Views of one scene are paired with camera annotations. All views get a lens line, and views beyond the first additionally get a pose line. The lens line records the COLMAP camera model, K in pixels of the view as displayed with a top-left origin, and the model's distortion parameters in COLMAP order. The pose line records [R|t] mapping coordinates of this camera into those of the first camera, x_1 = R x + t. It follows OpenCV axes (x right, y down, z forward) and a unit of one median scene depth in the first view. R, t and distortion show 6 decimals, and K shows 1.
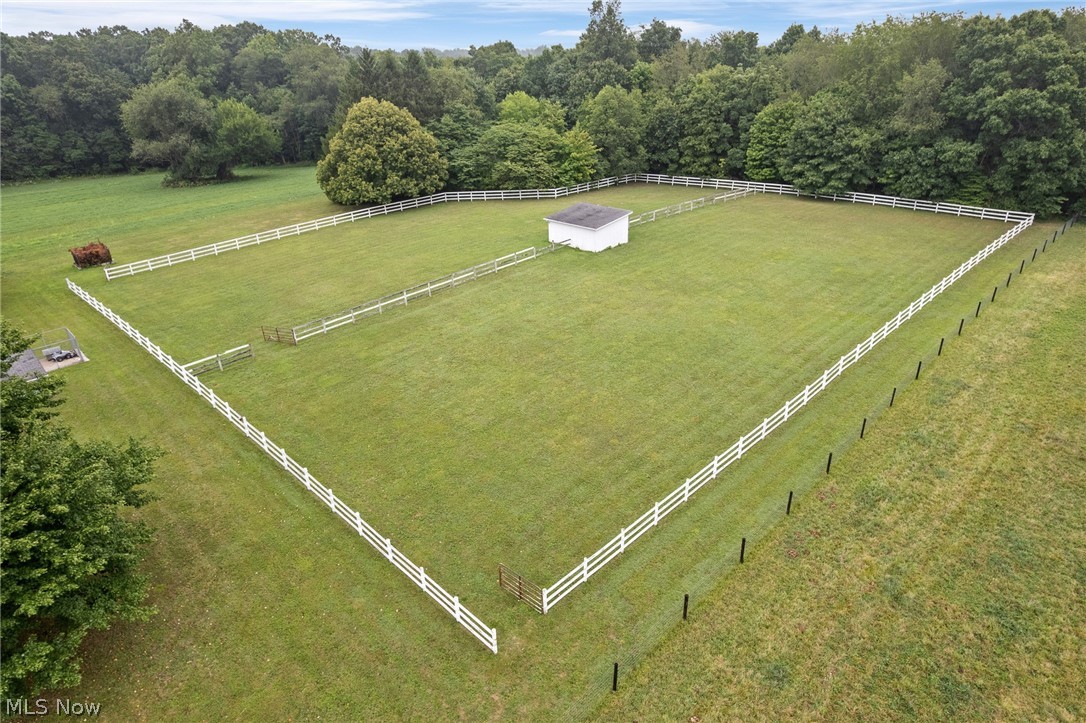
lens RADIAL K [[694.9, 0, 548.2], [0, 694.9, 361.2], [0, 0, 1]] dist [-0.072796, 0.061831]
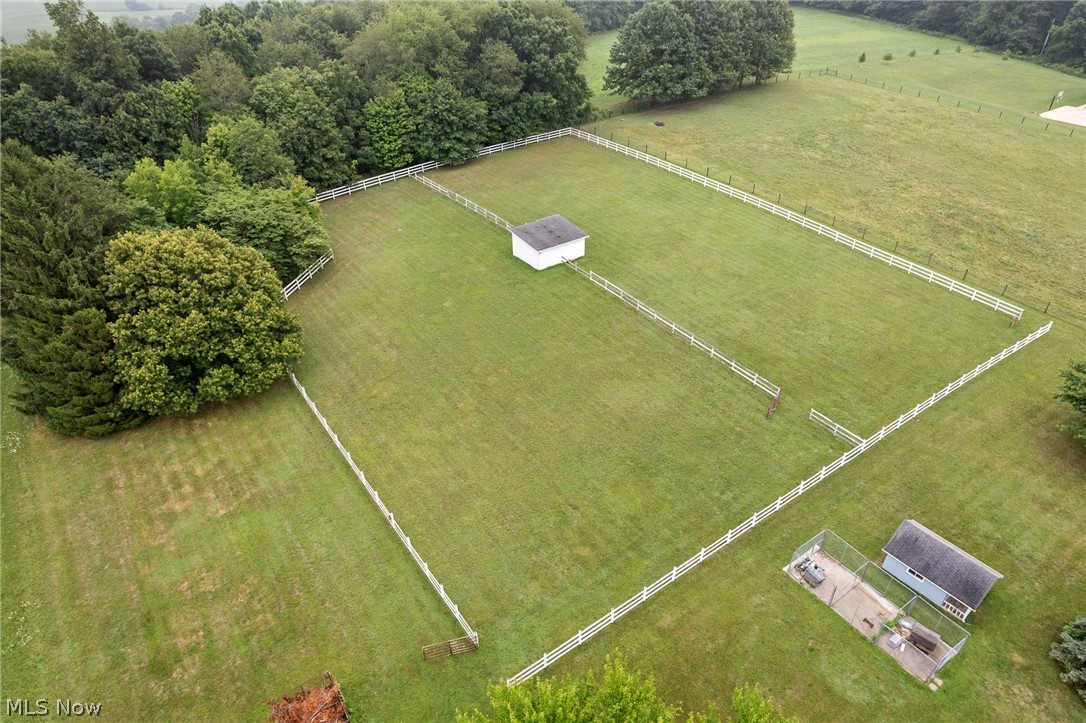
lens RADIAL K [[694.9, 0, 548.2], [0, 694.9, 361.2], [0, 0, 1]] dist [-0.072796, 0.061831]
pose [[0.170111, -0.531705, 0.829670, -0.824804], [0.424630, 0.799315, 0.425187, -0.441032], [-0.889242, 0.279974, 0.361750, 0.564495]]
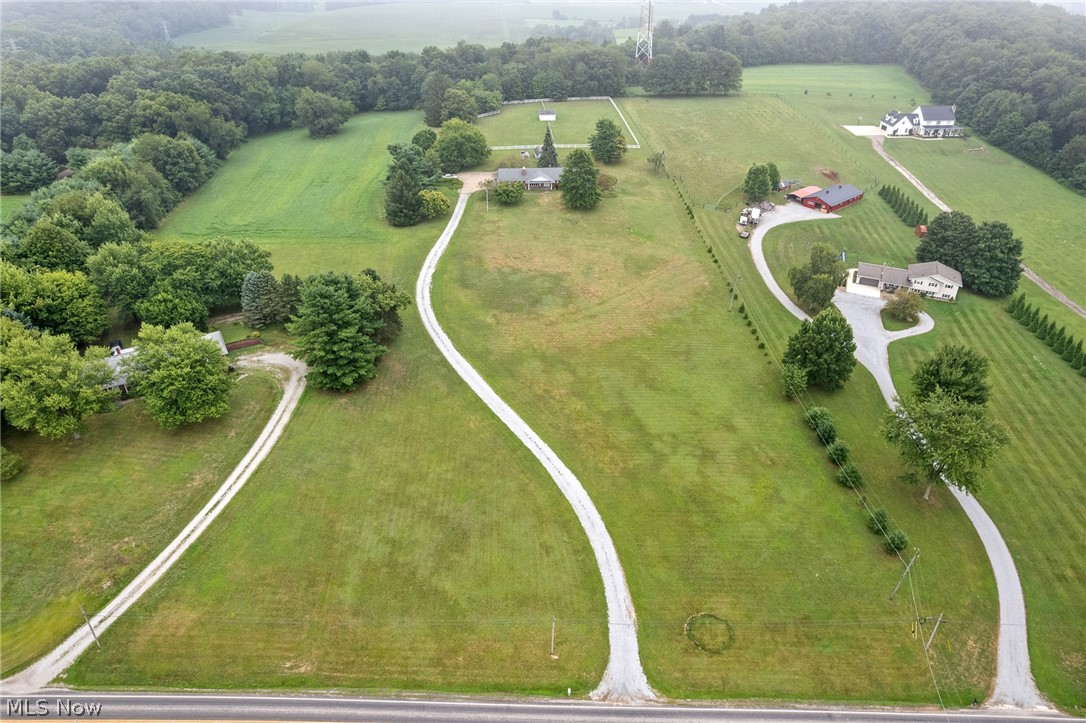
lens RADIAL K [[735.7, 0, 535.1], [0, 735.7, 349.9], [0, 0, 1]] dist [-0.086431, 0.083737]
pose [[0.667978, -0.362878, 0.649711, -2.833809], [0.304816, 0.929873, 0.205968, 0.159255], [-0.678890, 0.060460, 0.731746, -1.736354]]
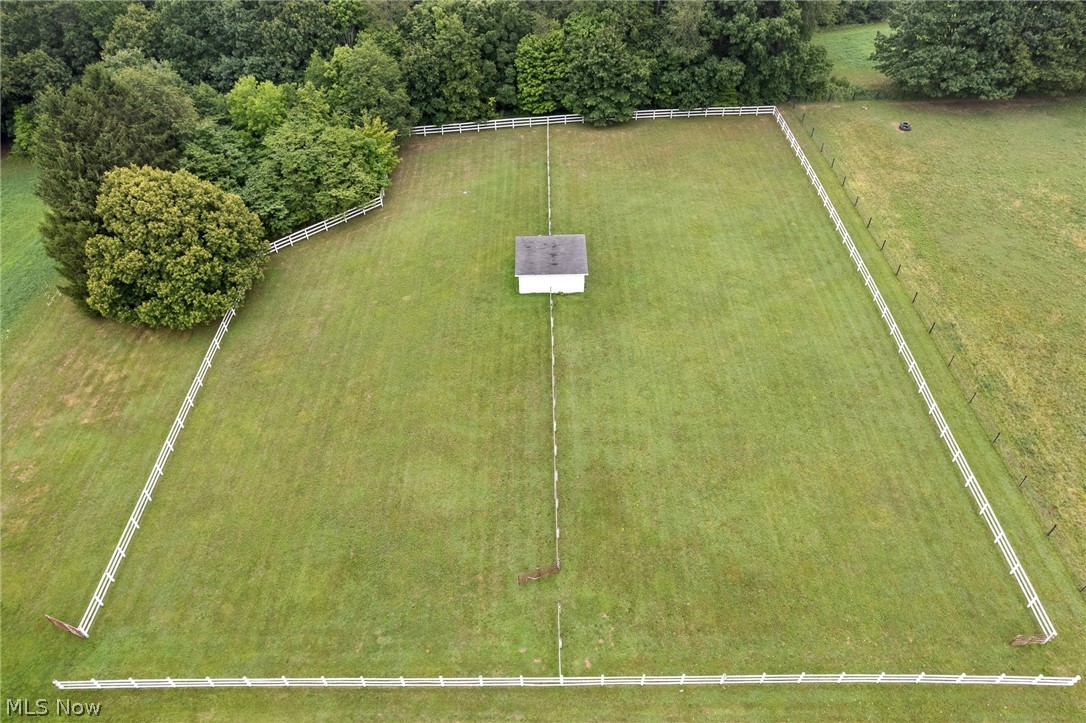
lens RADIAL K [[735.7, 0, 535.1], [0, 735.7, 349.9], [0, 0, 1]] dist [-0.086431, 0.083737]
pose [[0.712676, -0.465922, 0.524413, -0.478751], [0.303061, 0.878701, 0.368835, -0.410497], [-0.632650, -0.103931, 0.767432, 0.180823]]
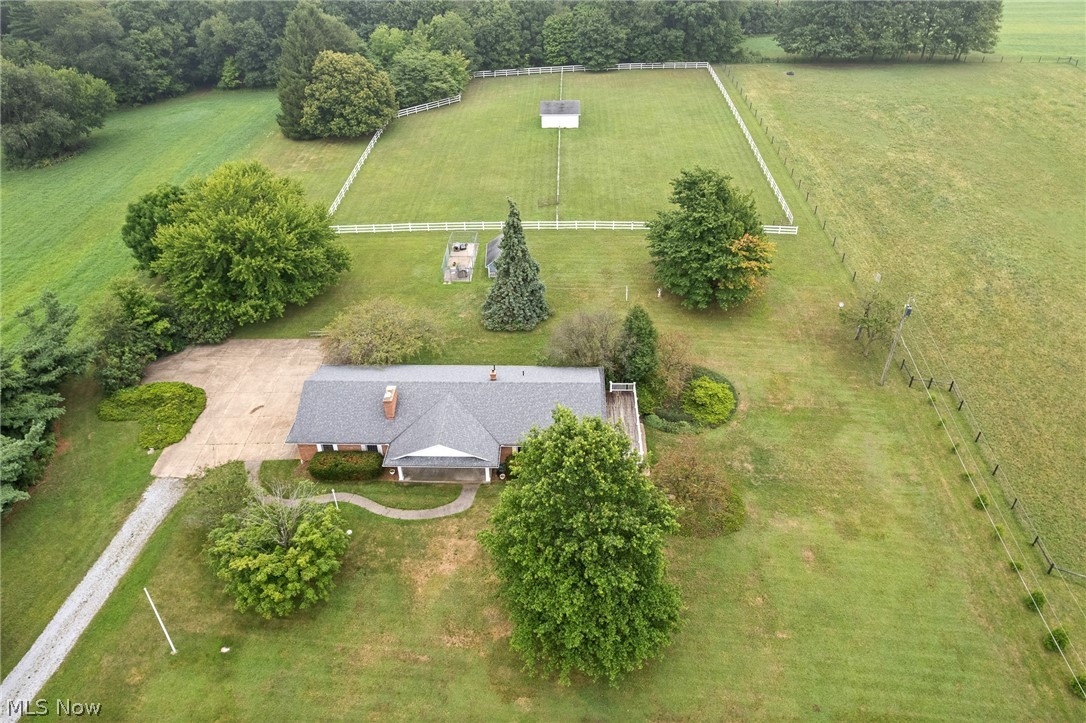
lens RADIAL K [[752.5, 0, 545.6], [0, 752.5, 326.7], [0, 0, 1]] dist [-0.050463, 0.004086]
pose [[0.730240, -0.366419, 0.576617, -1.062972], [0.288510, 0.930449, 0.225892, -0.115681], [-0.619284, 0.001405, 0.785166, -0.375970]]
